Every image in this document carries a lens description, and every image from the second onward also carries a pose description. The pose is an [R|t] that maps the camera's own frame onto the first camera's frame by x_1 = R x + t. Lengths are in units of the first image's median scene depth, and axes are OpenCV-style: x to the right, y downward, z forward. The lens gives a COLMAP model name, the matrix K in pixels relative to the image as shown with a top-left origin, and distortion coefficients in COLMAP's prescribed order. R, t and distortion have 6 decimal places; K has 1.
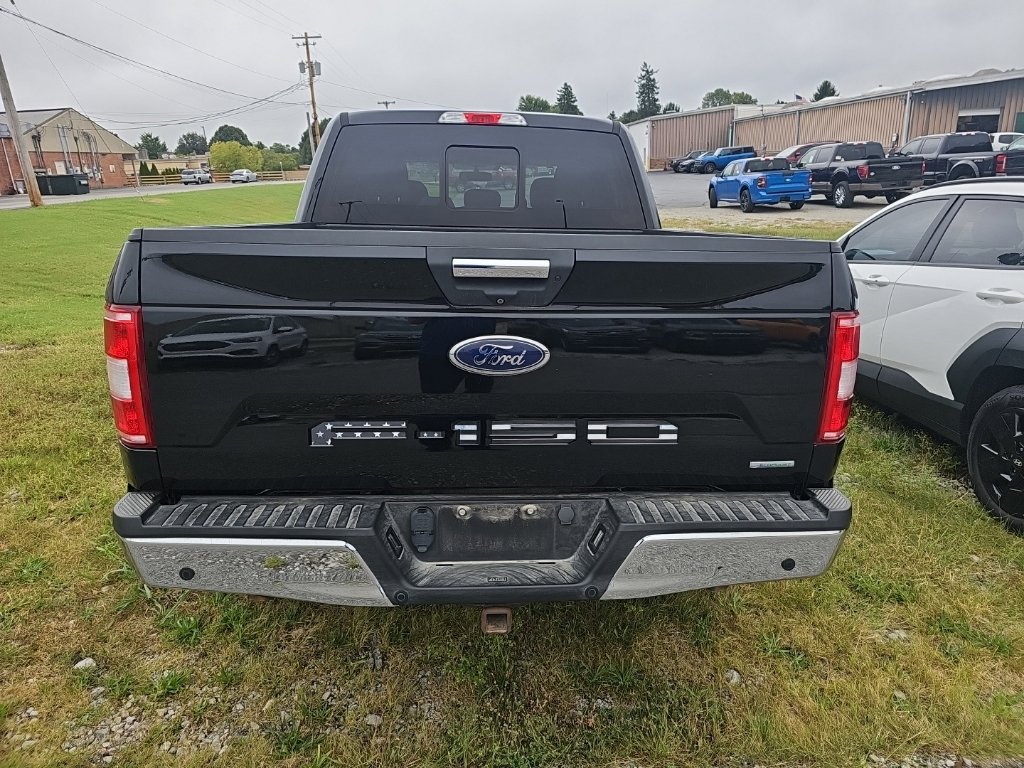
lens RADIAL K [[709.4, 0, 501.7], [0, 709.4, 364.8], [0, 0, 1]] dist [0.066581, -0.057916]
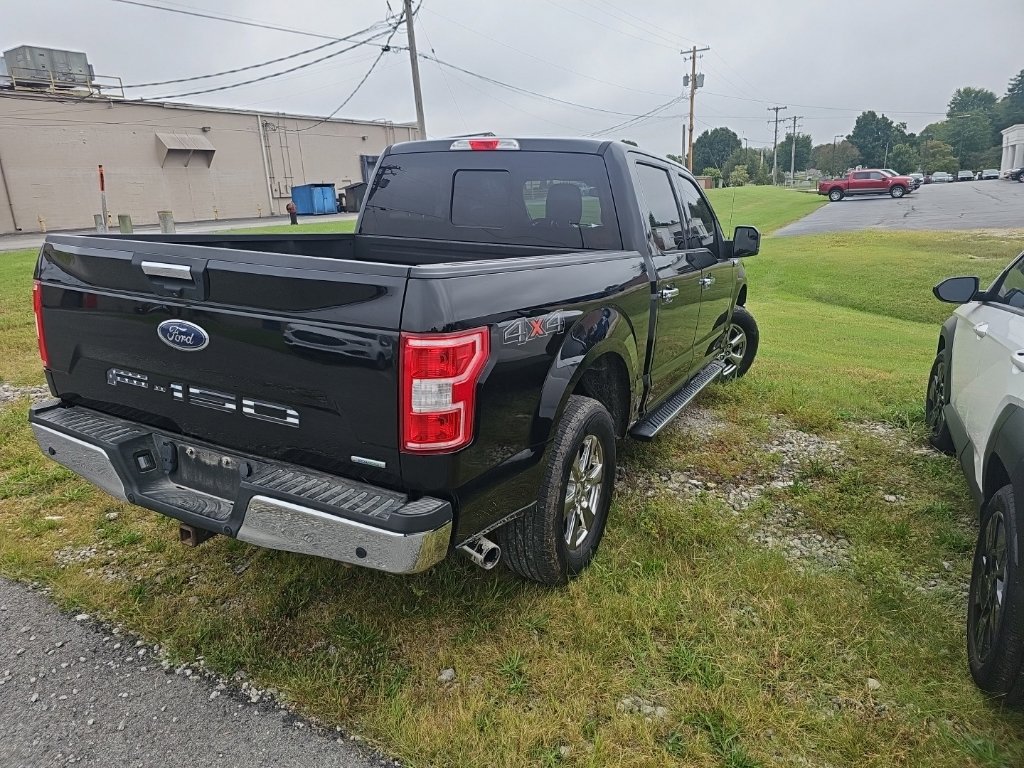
lens RADIAL K [[709.3, 0, 485.0], [0, 709.3, 365.1], [0, 0, 1]] dist [0.064889, -0.054633]
pose [[0.834621, 0.130449, -0.535154, 1.131660], [-0.137008, 0.990183, 0.027691, -0.068938], [0.533513, 0.050209, 0.844300, 0.153539]]
